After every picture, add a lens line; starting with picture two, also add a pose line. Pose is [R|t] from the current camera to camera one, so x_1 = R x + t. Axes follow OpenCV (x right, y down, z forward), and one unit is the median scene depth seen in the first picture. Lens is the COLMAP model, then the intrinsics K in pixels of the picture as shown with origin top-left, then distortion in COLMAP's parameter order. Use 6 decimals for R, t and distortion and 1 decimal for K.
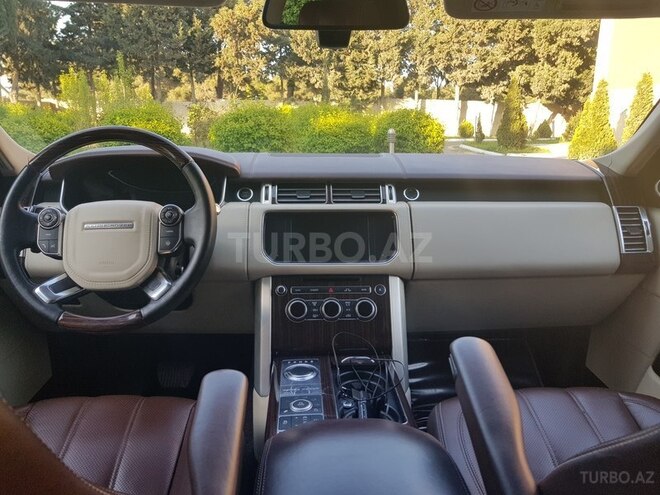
lens RADIAL K [[510.7, 0, 320.5], [0, 510.7, 235.1], [0, 0, 1]] dist [-0.018284, -0.001661]
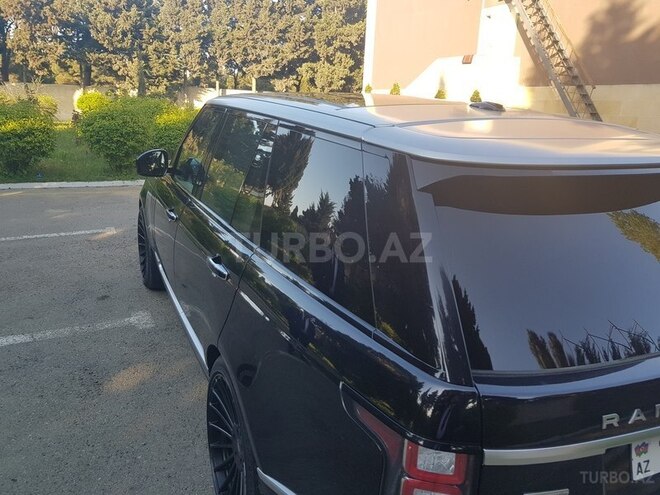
lens RADIAL K [[510.7, 0, 327.5], [0, 510.7, 242.5], [0, 0, 1]] dist [-0.018284, -0.001661]
pose [[0.917605, -0.081149, 0.389121, -0.053712], [0.063198, 0.996271, 0.058736, 0.012337], [-0.392437, -0.029305, 0.919312, -0.116207]]
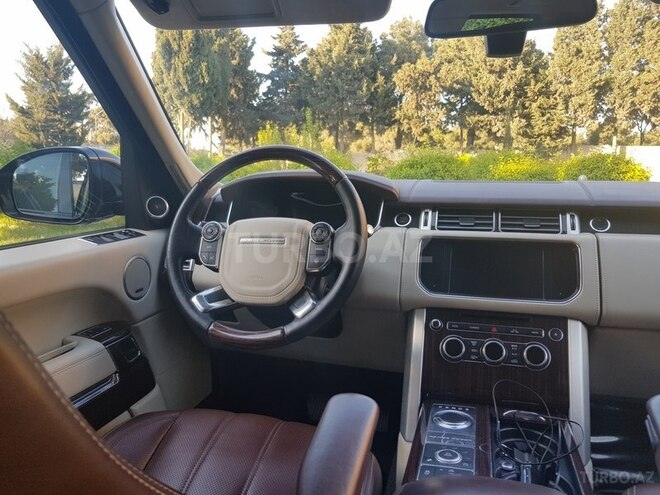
lens RADIAL K [[510.7, 0, 320.3], [0, 510.7, 235.4], [0, 0, 1]] dist [-0.018284, -0.001661]
pose [[0.942724, 0.033824, -0.331856, 0.000729], [-0.065321, 0.994304, -0.084218, 0.001250], [0.327117, 0.101071, 0.939563, 0.002198]]
